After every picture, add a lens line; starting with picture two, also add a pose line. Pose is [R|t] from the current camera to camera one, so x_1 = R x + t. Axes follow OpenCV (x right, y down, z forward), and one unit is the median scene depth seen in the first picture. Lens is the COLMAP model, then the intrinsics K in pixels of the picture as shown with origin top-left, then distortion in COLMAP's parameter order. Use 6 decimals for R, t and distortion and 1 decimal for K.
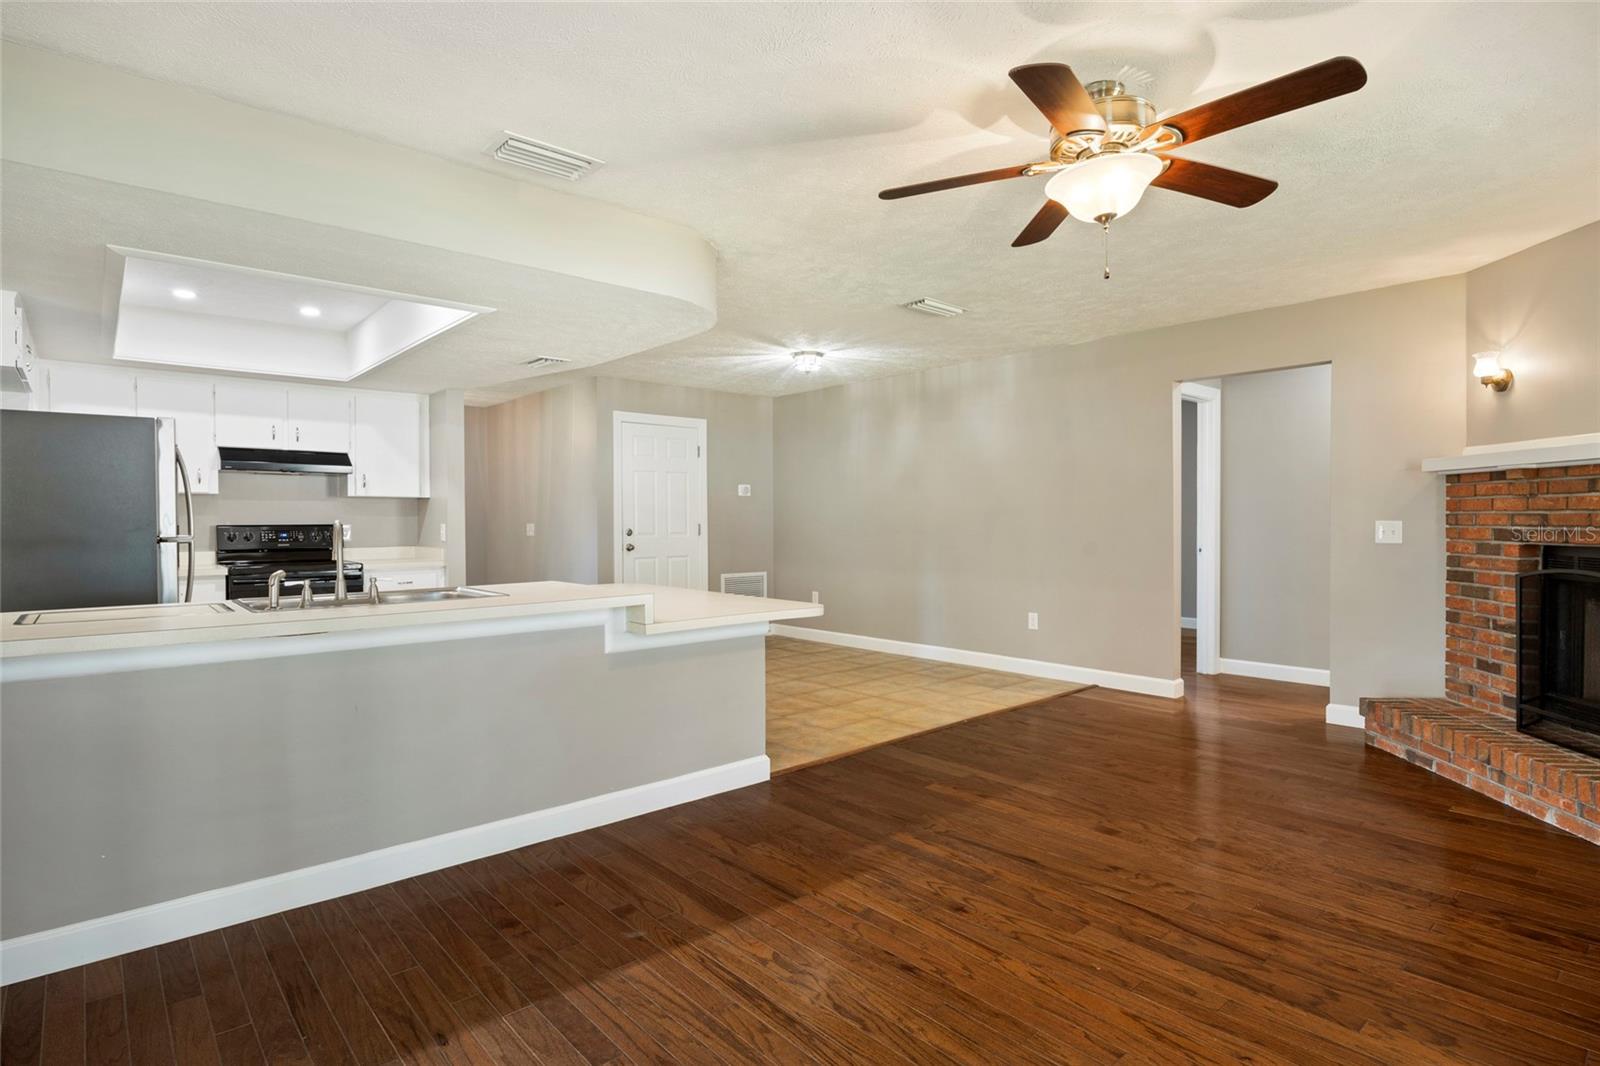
lens RADIAL K [[830.9, 0, 814.2], [0, 830.9, 526.9], [0, 0, 1]] dist [-0.014559, -0.001642]
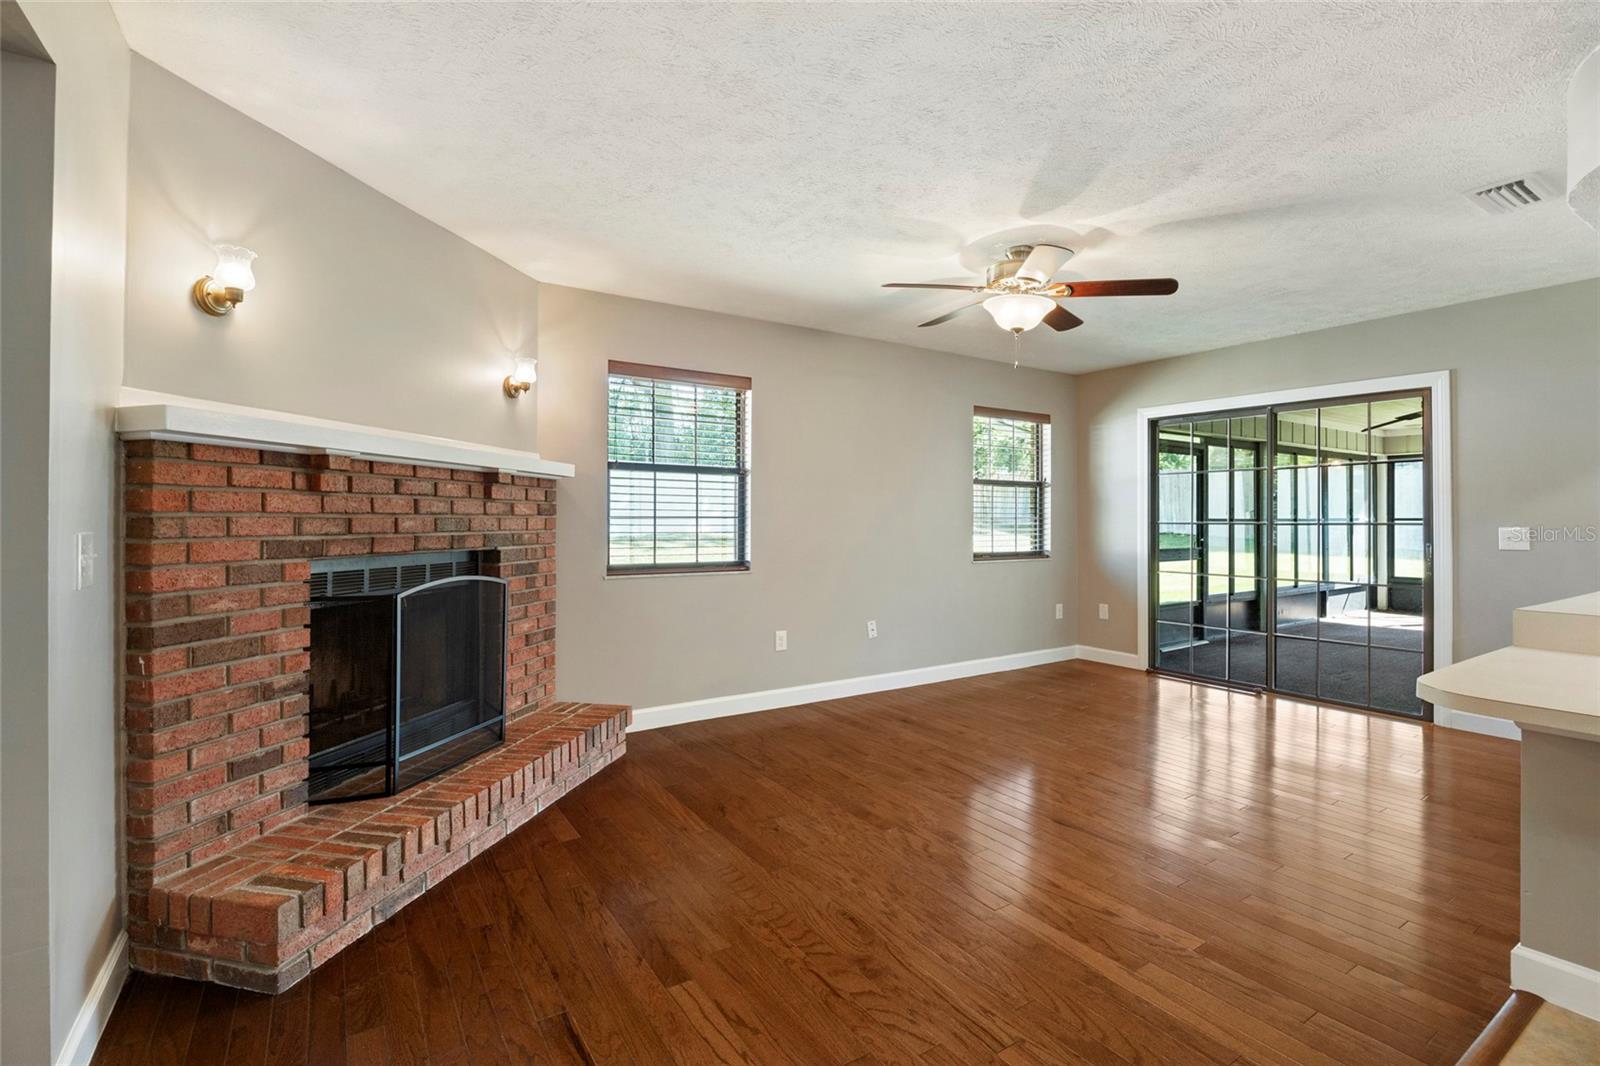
lens RADIAL K [[727.9, 0, 814.8], [0, 727.9, 517.5], [0, 0, 1]] dist [-0.019906, 0.001735]
pose [[-0.989680, 0.003763, 0.143248, 0.330127], [0.005020, 0.999952, 0.008410, -0.018509], [-0.143209, 0.009042, -0.989651, 1.492676]]
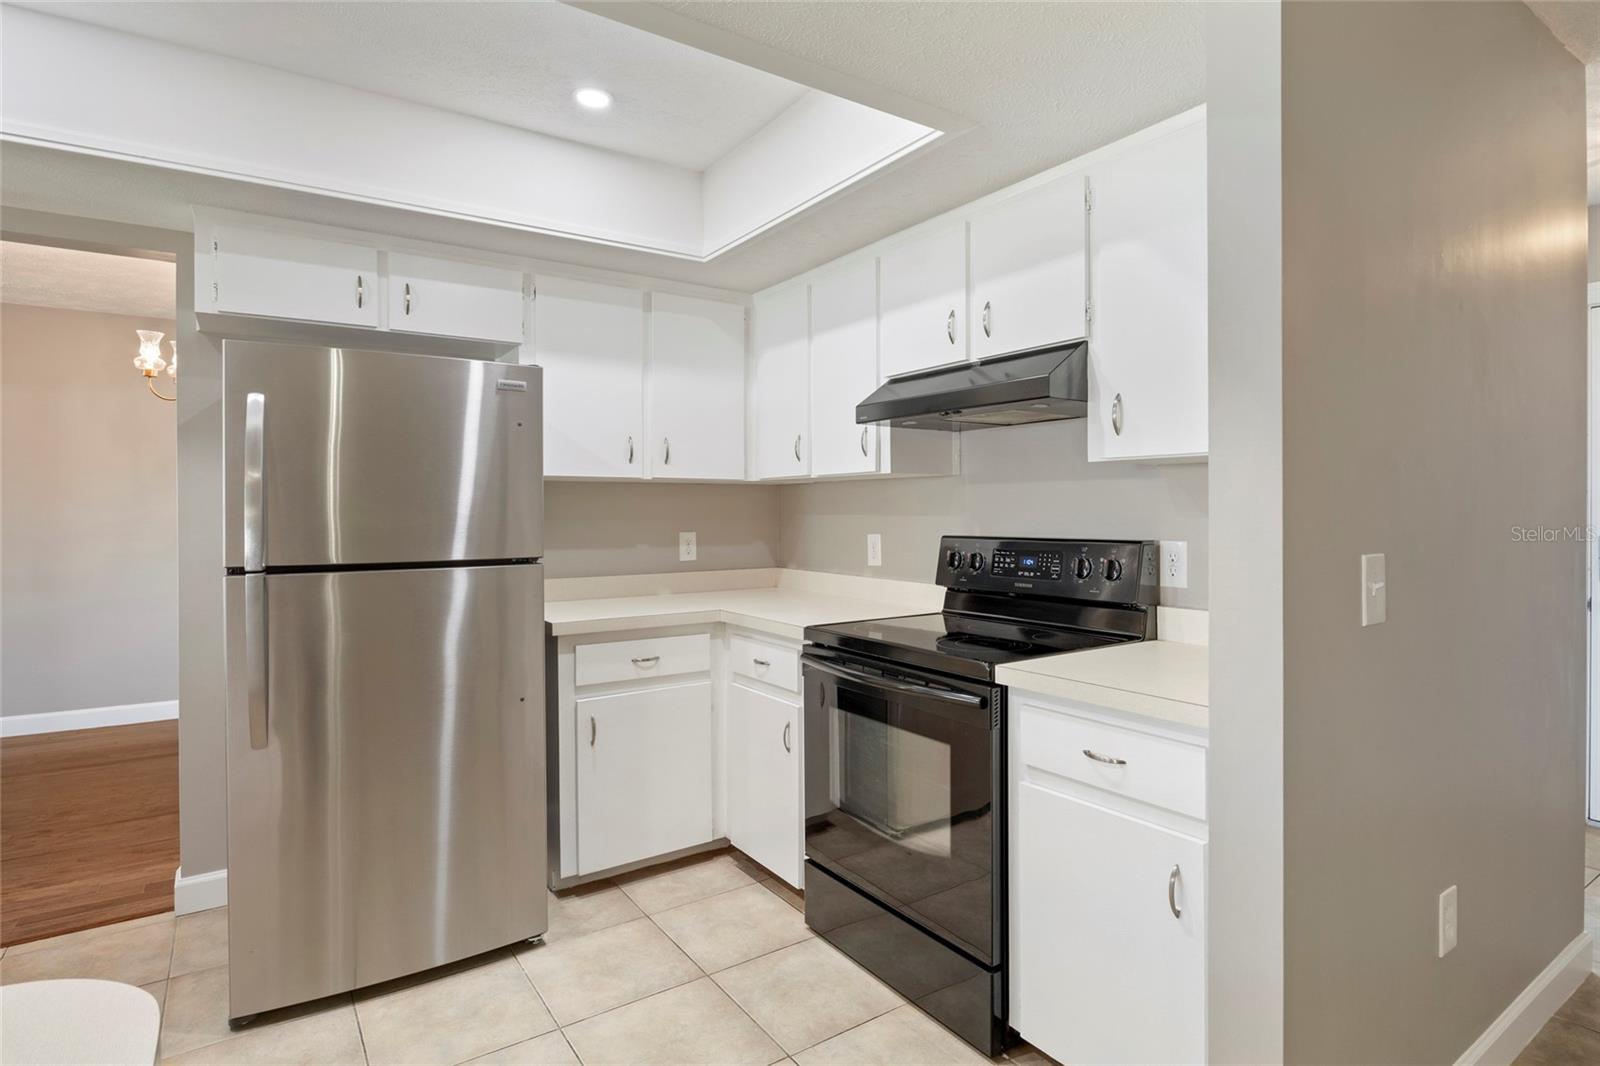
lens RADIAL K [[830.9, 0, 796.8], [0, 830.9, 524.2], [0, 0, 1]] dist [-0.014559, -0.001642]
pose [[-0.136965, 0.017563, -0.990420, -0.291828], [-0.004024, 0.999825, 0.018286, -0.025064], [0.990568, 0.006490, -0.136870, 1.379447]]
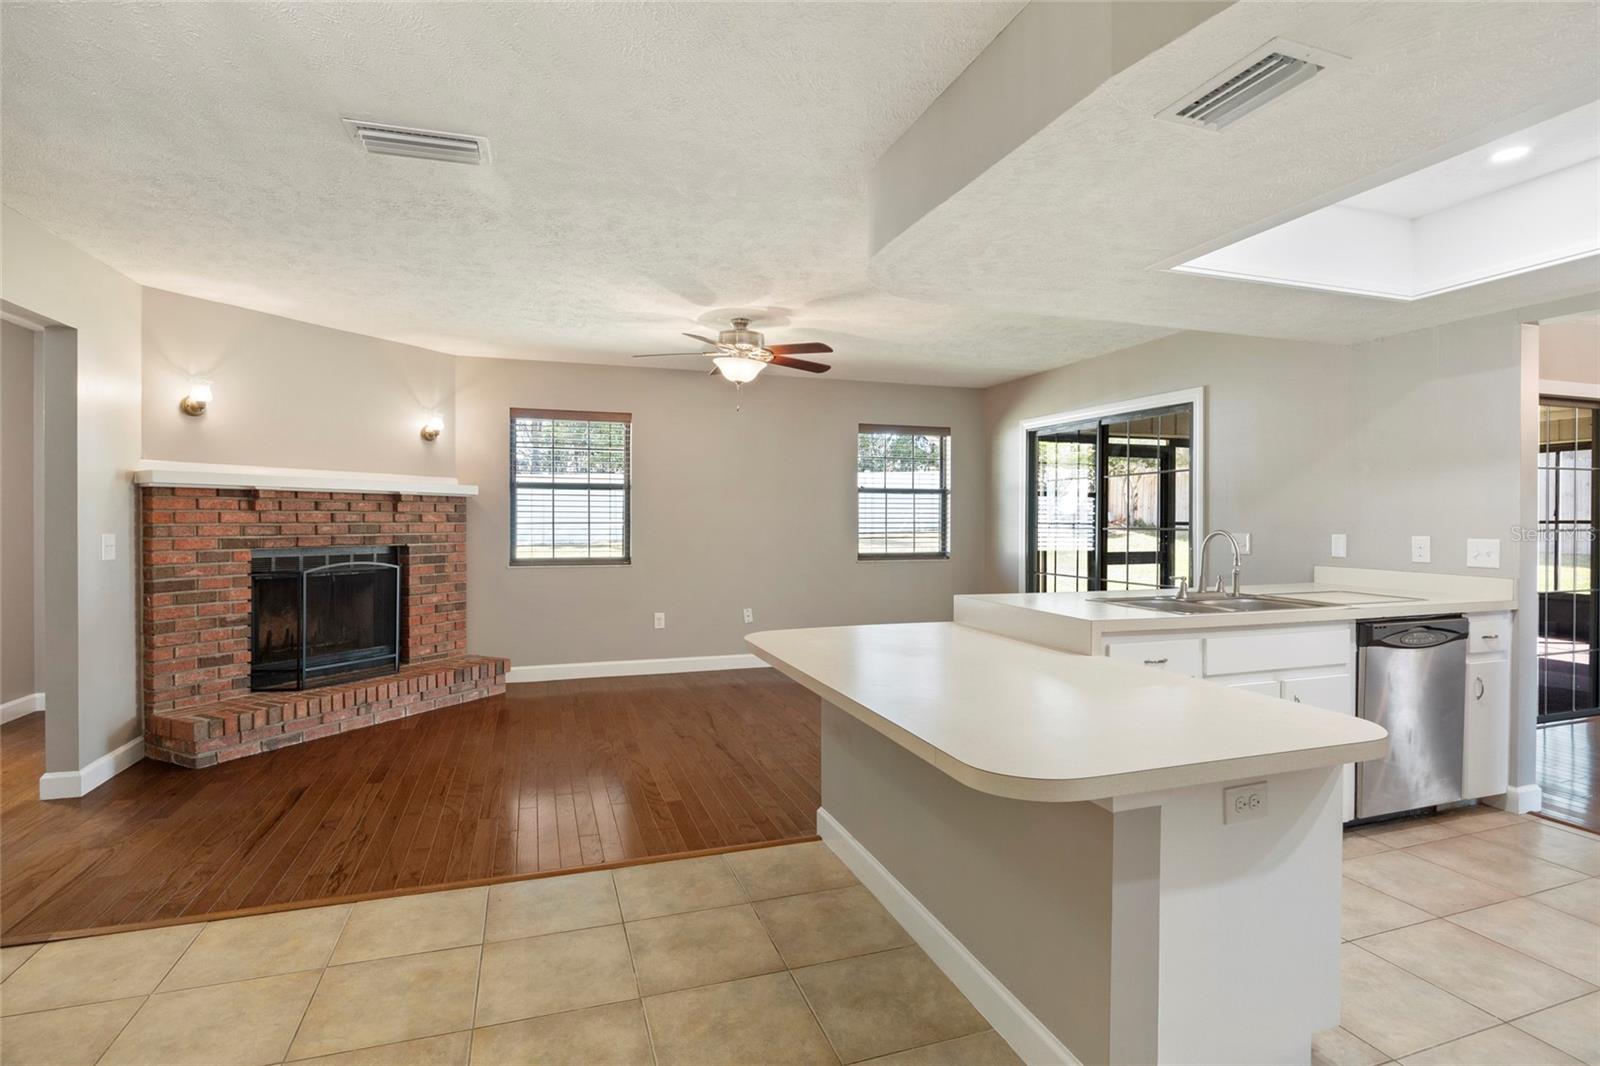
lens RADIAL K [[782.9, 0, 812.4], [0, 782.9, 525.7], [0, 0, 1]] dist [-0.010937, -0.002720]
pose [[-0.924474, 0.000982, 0.381244, -0.347015], [0.007820, 0.999835, 0.016388, -0.027370], [-0.381165, 0.018131, -0.924329, 1.691124]]
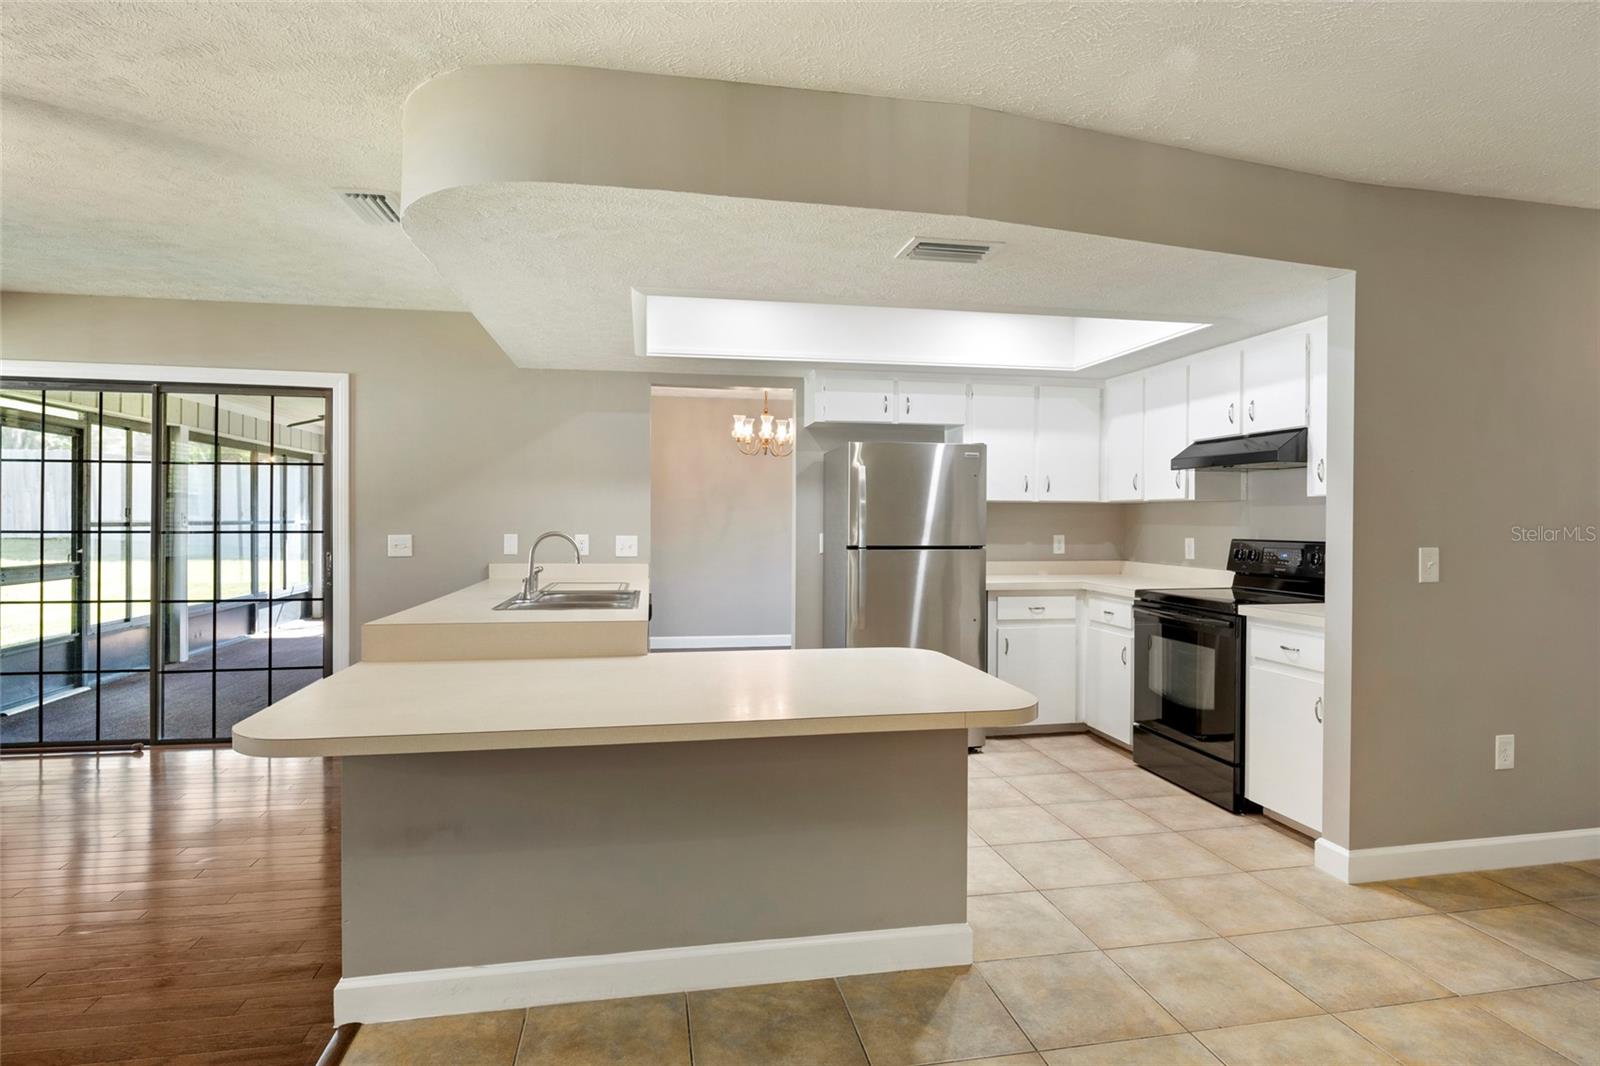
lens RADIAL K [[830.9, 0, 799.6], [0, 830.9, 521.5], [0, 0, 1]] dist [-0.014559, -0.001642]
pose [[-0.514814, 0.001592, -0.857301, 0.237607], [-0.012588, 0.999876, 0.009415, -0.029522], [0.857210, 0.015639, -0.514730, 1.479206]]
